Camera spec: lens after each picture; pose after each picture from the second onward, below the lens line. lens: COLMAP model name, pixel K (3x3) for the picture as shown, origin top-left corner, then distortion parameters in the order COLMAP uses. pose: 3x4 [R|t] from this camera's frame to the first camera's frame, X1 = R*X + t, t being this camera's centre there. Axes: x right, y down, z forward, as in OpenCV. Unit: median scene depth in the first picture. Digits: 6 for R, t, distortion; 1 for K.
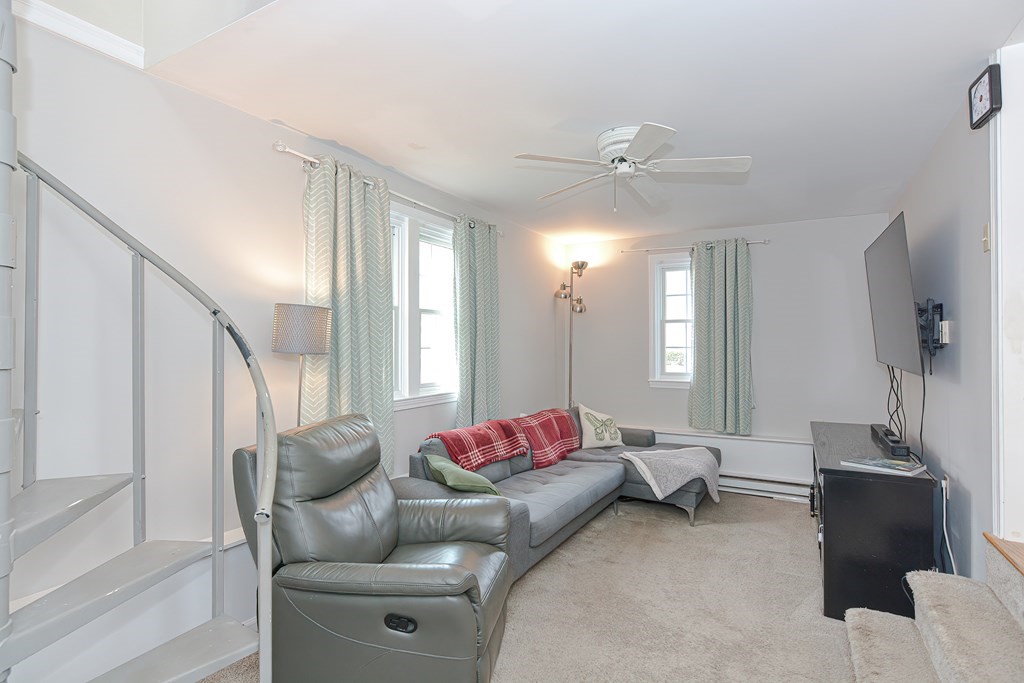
lens RADIAL K [[498.3, 0, 513.6], [0, 498.3, 340.8], [0, 0, 1]] dist [-0.017112, 0.006467]
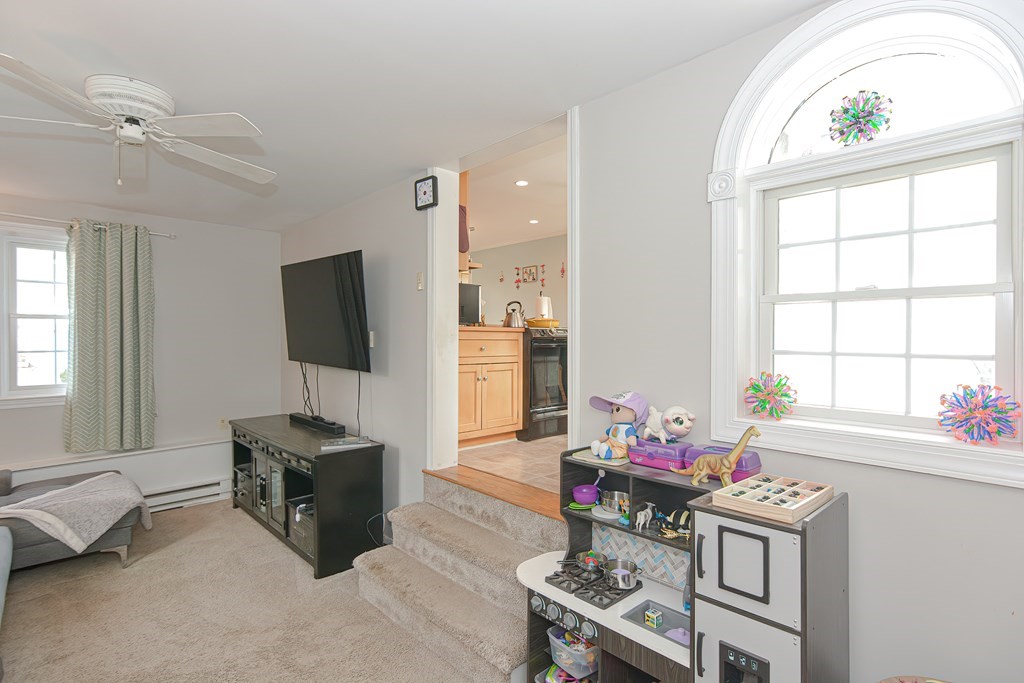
lens RADIAL K [[498.3, 0, 513.6], [0, 498.3, 340.8], [0, 0, 1]] dist [-0.017112, 0.006467]
pose [[0.283906, -0.009245, 0.958808, -0.247223], [-0.006492, 0.999912, 0.011564, -0.022243], [-0.958830, -0.009507, 0.283821, 0.141508]]
